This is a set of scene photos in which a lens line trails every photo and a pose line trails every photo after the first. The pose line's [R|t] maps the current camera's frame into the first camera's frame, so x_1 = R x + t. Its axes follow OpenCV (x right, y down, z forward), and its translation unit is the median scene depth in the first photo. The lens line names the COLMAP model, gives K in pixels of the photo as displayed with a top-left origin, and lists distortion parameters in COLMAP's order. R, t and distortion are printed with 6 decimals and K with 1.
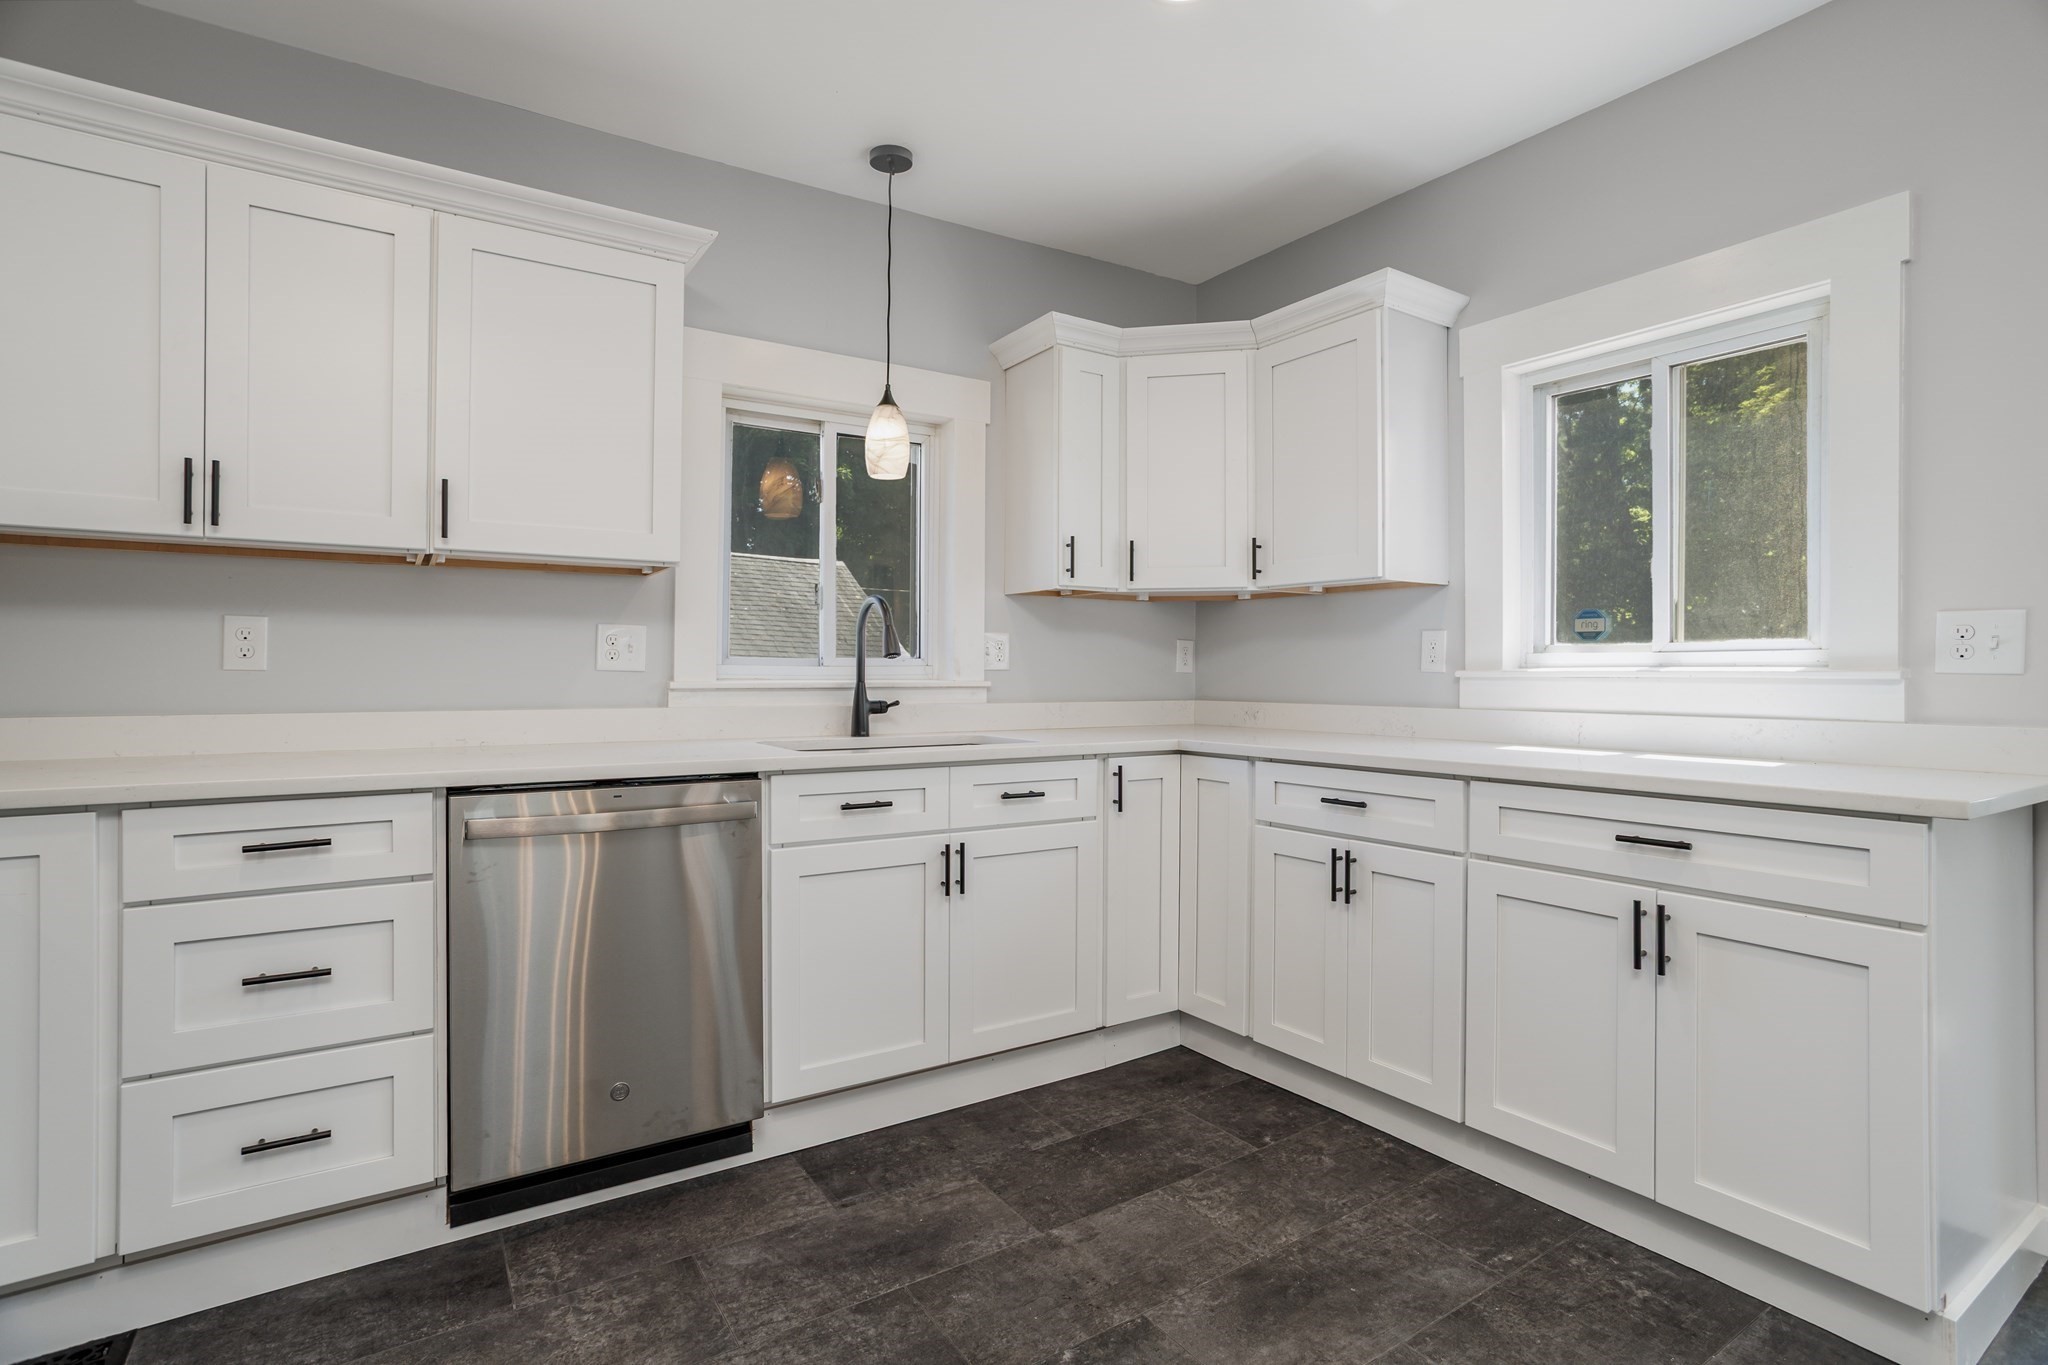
lens RADIAL K [[998.0, 0, 1028.9], [0, 998.0, 668.4], [0, 0, 1]] dist [-0.061020, 0.035431]
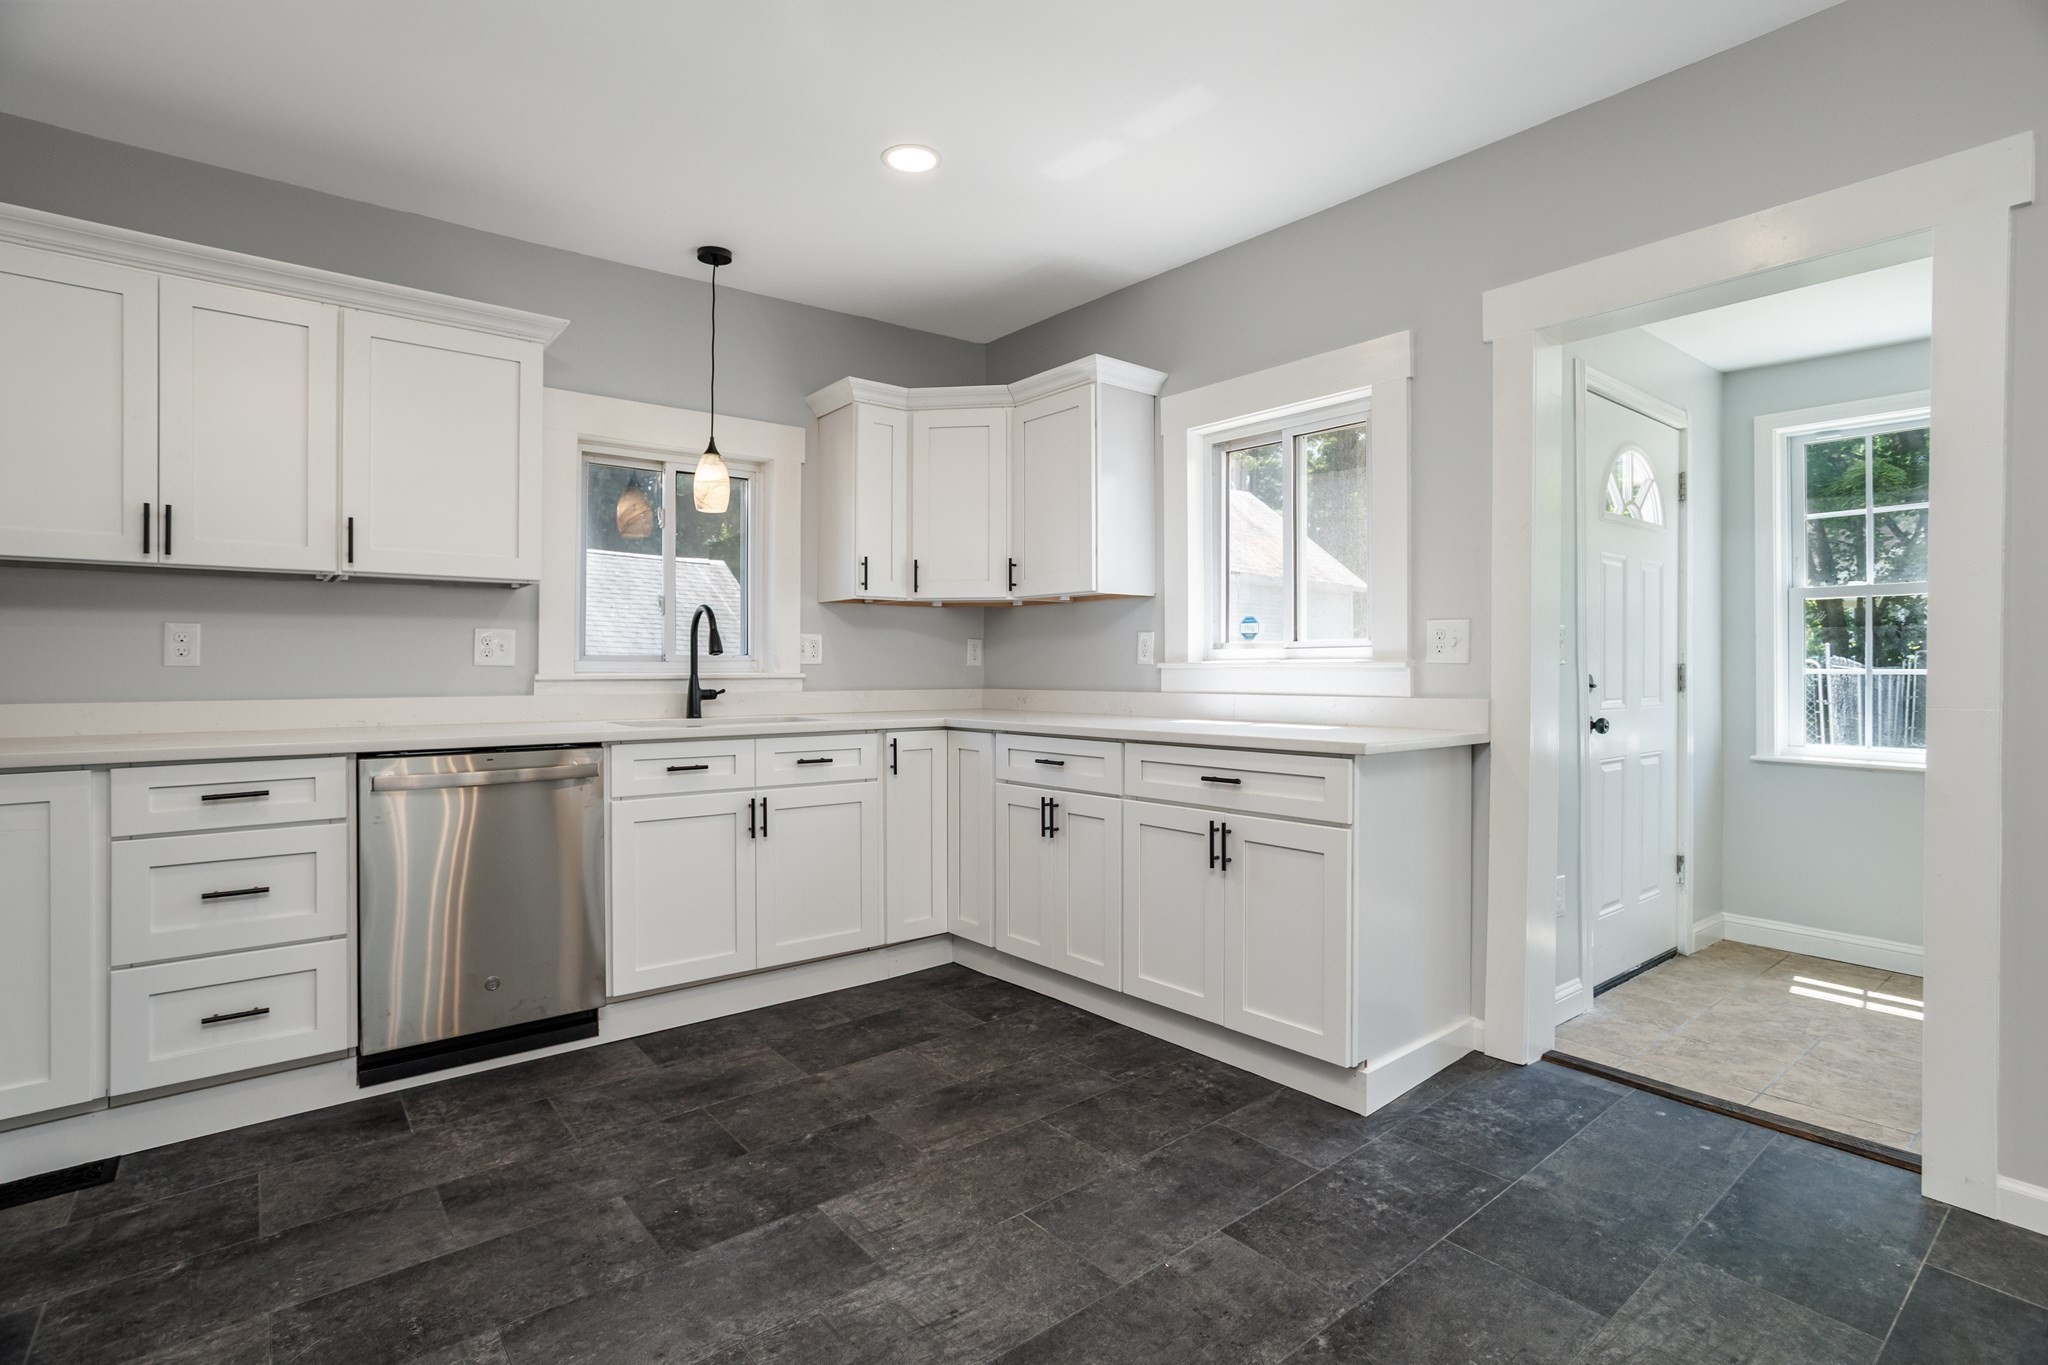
lens RADIAL K [[983.5, 0, 992.4], [0, 983.5, 664.8], [0, 0, 1]] dist [-0.063009, 0.040334]
pose [[0.996998, -0.003864, 0.077336, 0.147903], [0.003803, 0.999992, 0.000936, 0.003299], [-0.077339, -0.000639, 0.997005, -0.331521]]
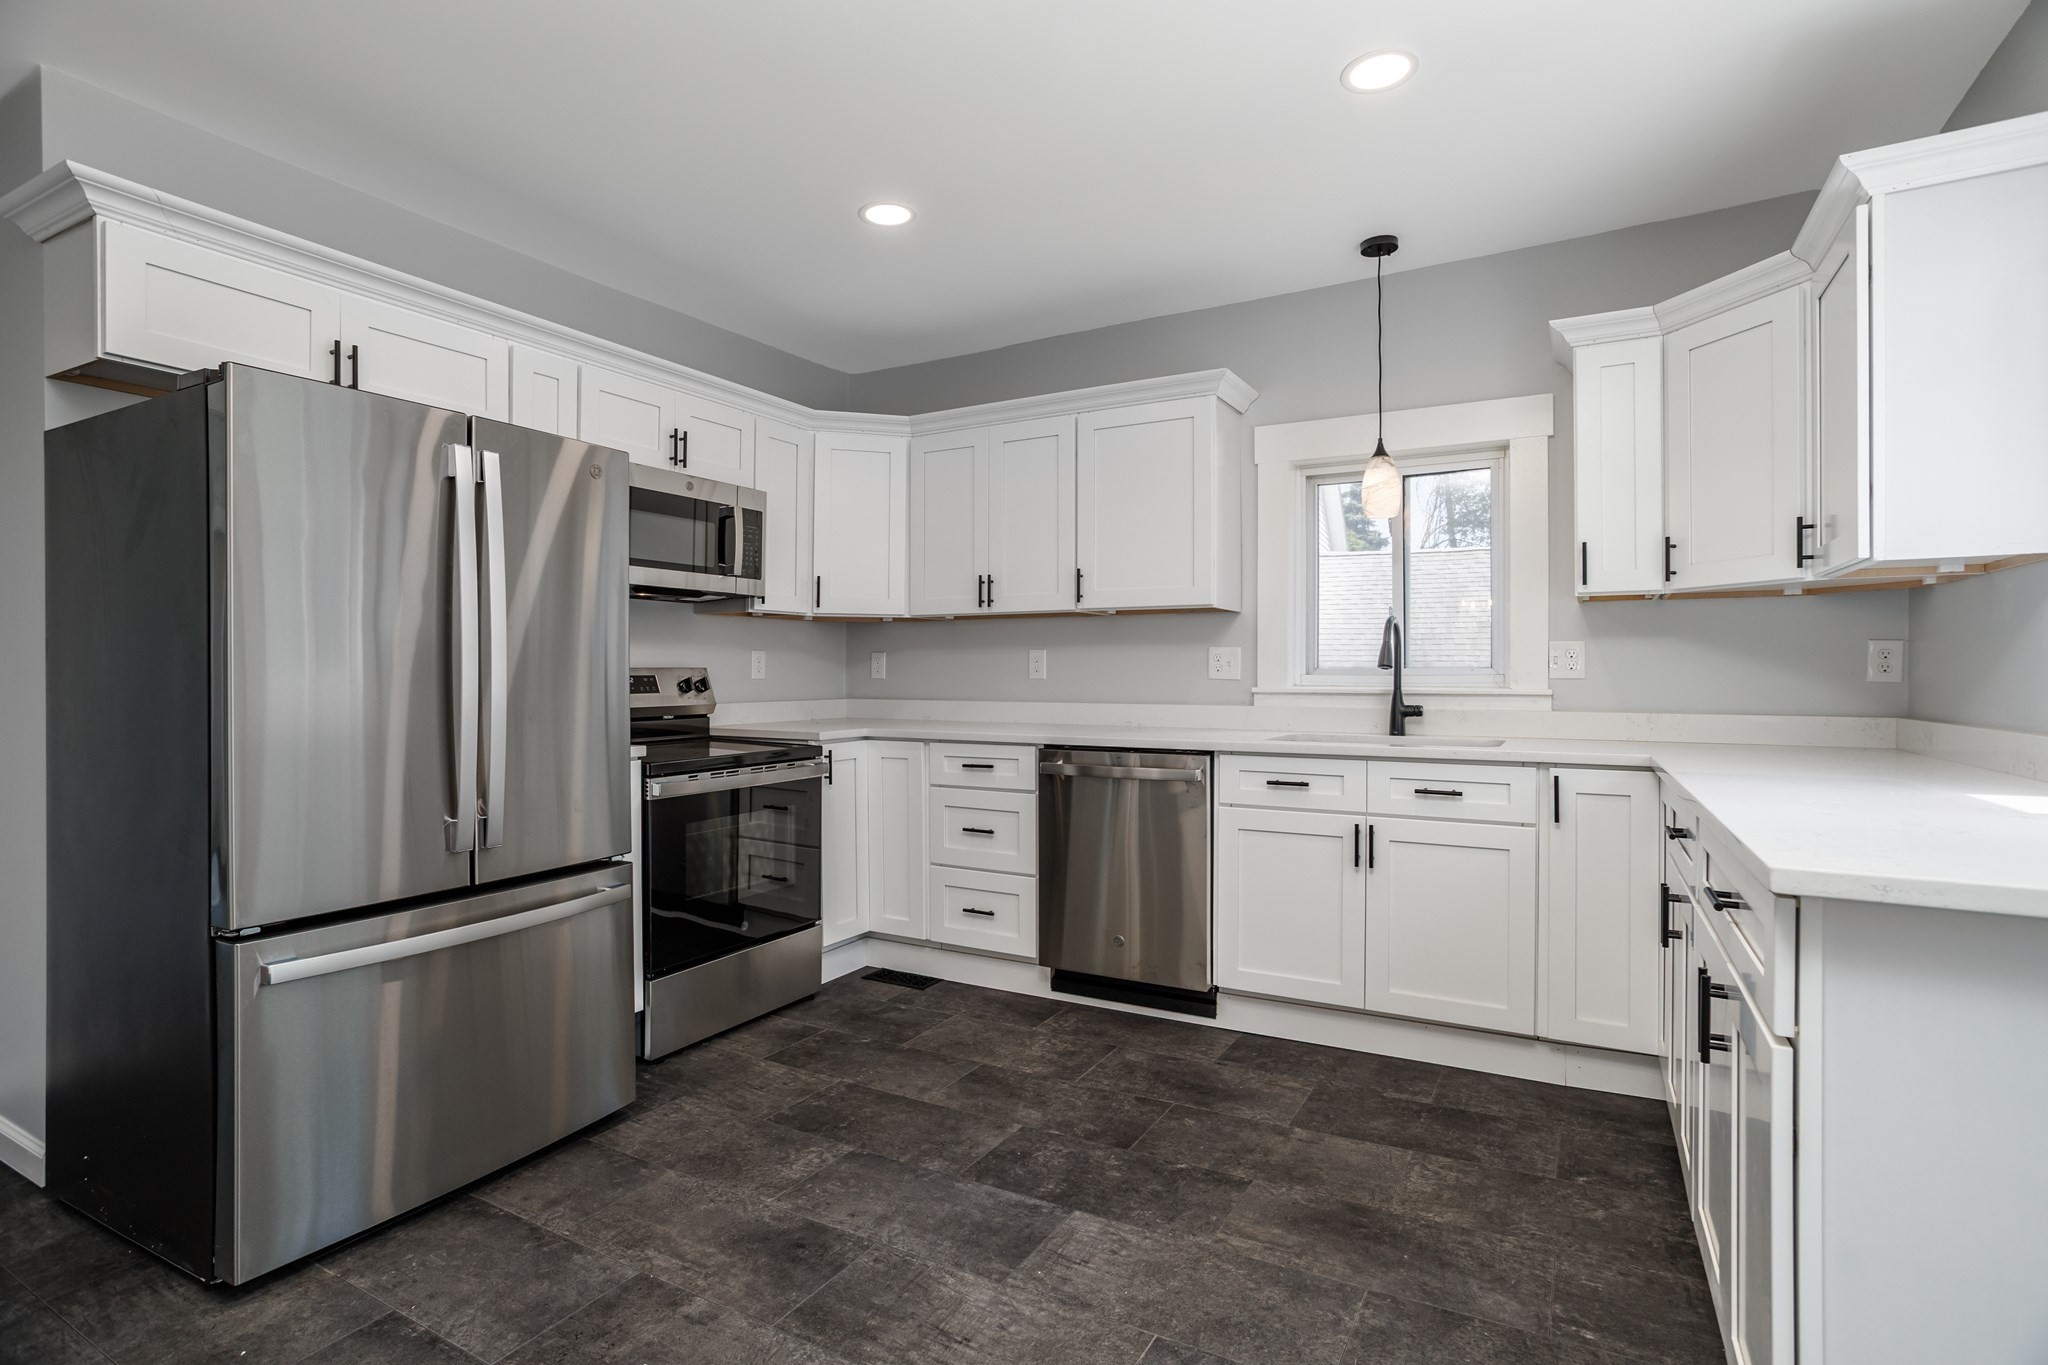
lens RADIAL K [[939.5, 0, 1001.8], [0, 939.5, 675.4], [0, 0, 1]] dist [-0.048699, 0.023579]
pose [[0.467981, -0.002328, -0.883735, 0.807270], [0.002645, 0.999996, -0.001233, -0.003176], [0.883734, -0.001761, 0.467985, 0.105416]]
